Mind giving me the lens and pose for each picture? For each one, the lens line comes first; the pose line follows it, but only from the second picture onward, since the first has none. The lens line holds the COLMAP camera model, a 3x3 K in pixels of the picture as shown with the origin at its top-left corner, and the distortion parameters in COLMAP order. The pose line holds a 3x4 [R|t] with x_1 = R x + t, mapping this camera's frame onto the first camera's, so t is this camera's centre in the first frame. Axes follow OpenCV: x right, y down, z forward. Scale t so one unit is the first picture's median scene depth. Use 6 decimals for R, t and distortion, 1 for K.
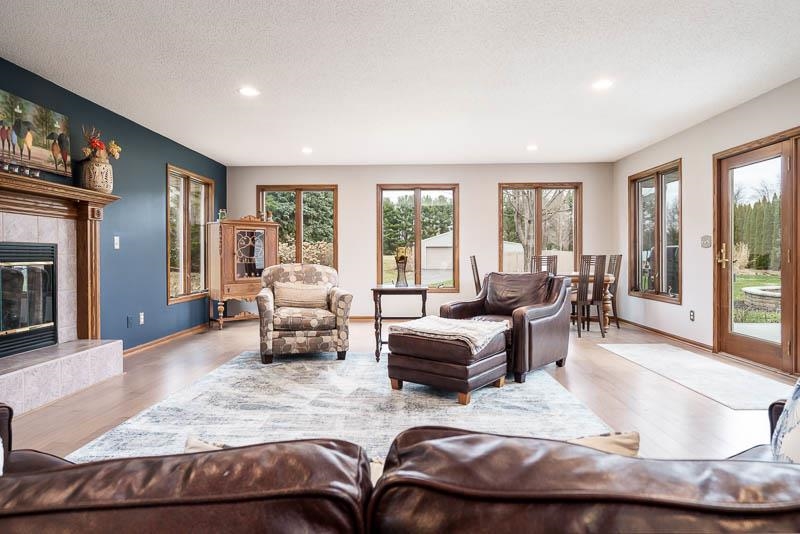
lens RADIAL K [[455.0, 0, 398.3], [0, 455.0, 258.7], [0, 0, 1]] dist [0.003690, 0.001311]
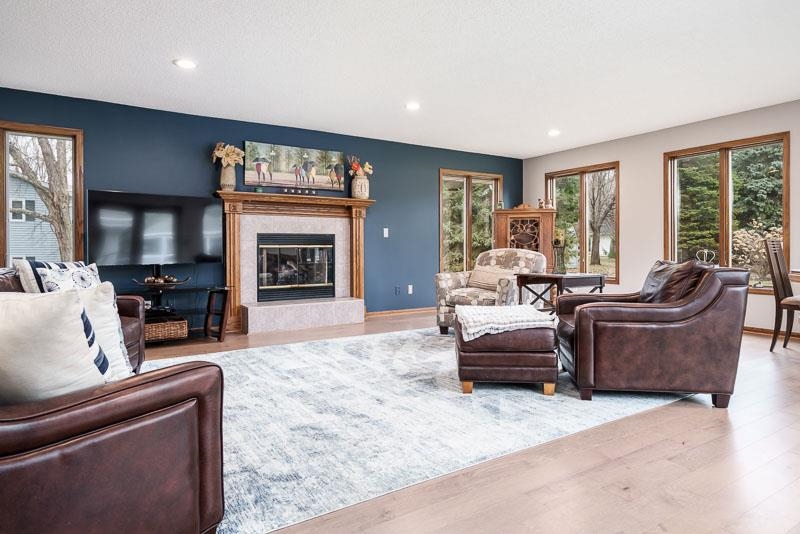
lens RADIAL K [[467.7, 0, 401.5], [0, 467.7, 252.9], [0, 0, 1]] dist [-0.000236, -0.000302]
pose [[0.556045, 0.009805, -0.831095, 0.699568], [-0.005252, 0.999952, 0.008283, 0.017159], [0.831136, -0.000241, 0.556069, 0.278230]]
